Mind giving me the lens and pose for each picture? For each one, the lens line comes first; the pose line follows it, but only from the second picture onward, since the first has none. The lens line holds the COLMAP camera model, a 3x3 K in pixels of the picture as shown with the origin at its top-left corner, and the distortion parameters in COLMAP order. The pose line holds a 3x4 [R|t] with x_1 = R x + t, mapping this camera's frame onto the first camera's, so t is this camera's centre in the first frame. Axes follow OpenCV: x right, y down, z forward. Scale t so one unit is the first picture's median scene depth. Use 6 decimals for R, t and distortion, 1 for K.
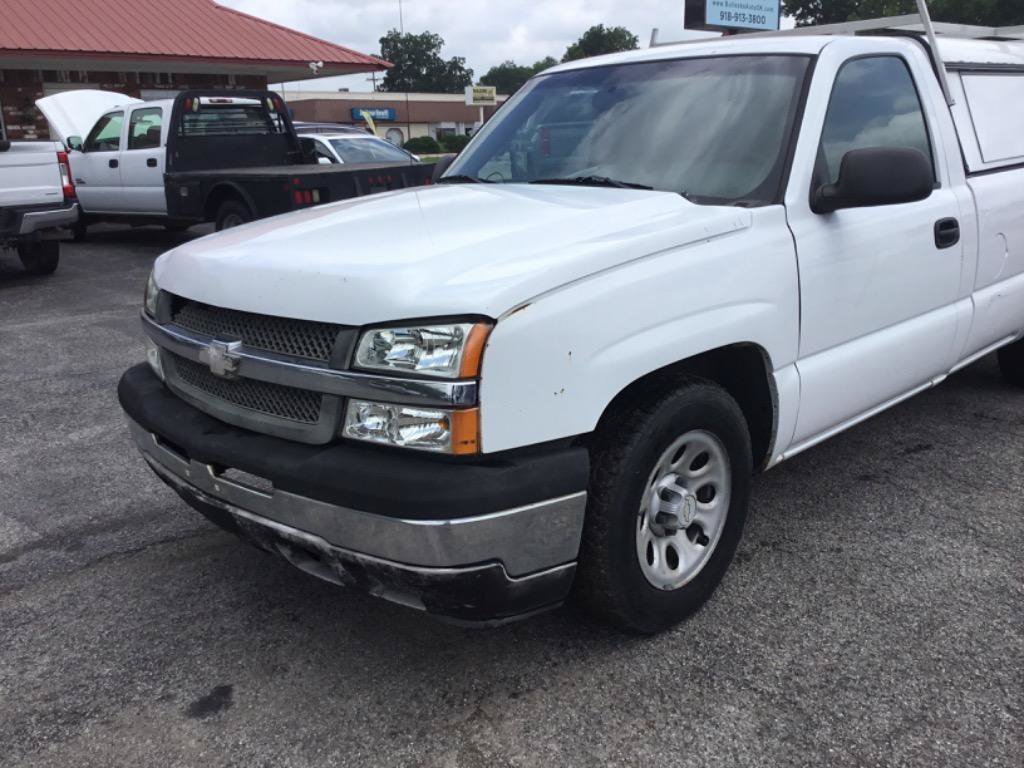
lens RADIAL K [[925.7, 0, 519.8], [0, 925.7, 383.2], [0, 0, 1]] dist [0.087665, -0.150133]
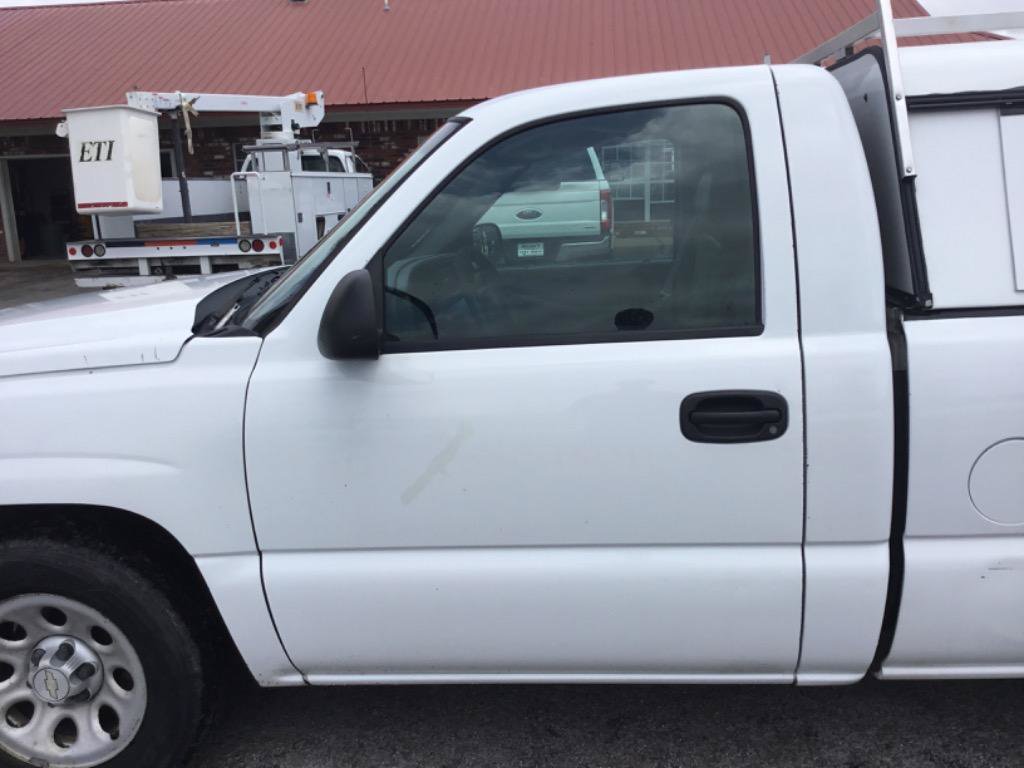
lens RADIAL K [[925.7, 0, 509.0], [0, 925.7, 386.7], [0, 0, 1]] dist [0.087665, -0.150133]
pose [[0.655635, 0.168977, -0.735927, 0.953541], [-0.178807, 0.981661, 0.066101, -0.237784], [0.733601, 0.088250, 0.673826, 0.662440]]
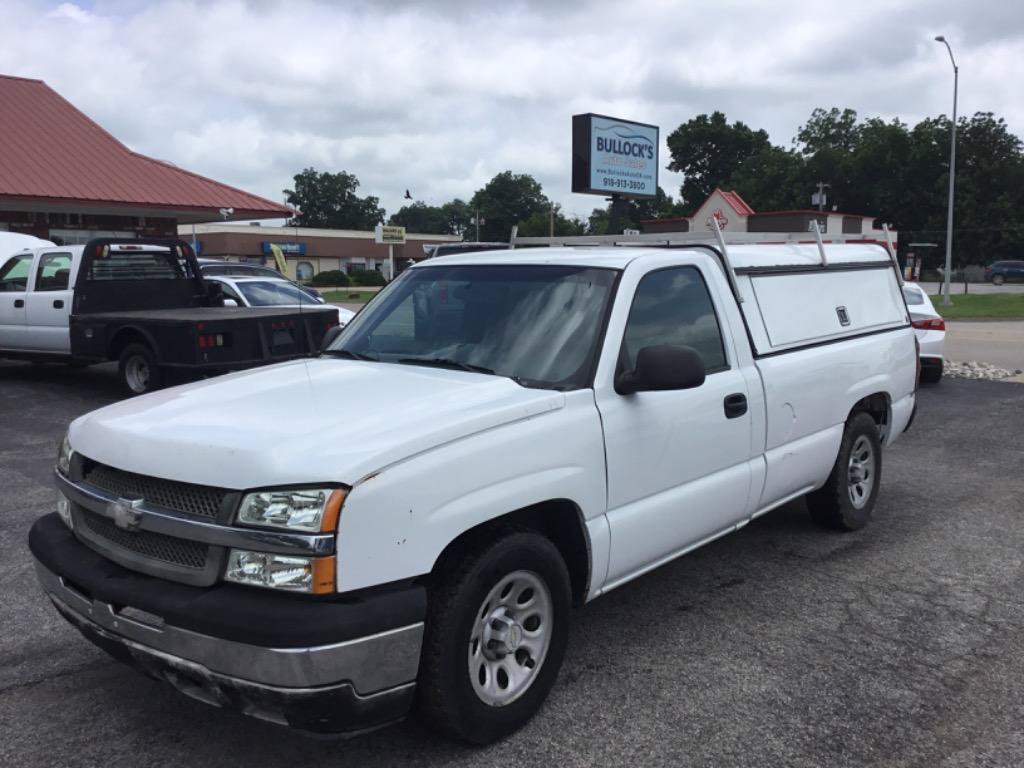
lens RADIAL K [[925.7, 0, 513.9], [0, 925.7, 382.9], [0, 0, 1]] dist [0.087665, -0.150133]
pose [[0.995688, 0.012446, 0.091925, 0.059607], [0.000479, 0.990254, -0.139272, -0.022988], [-0.092762, 0.138716, 0.985978, -0.237194]]
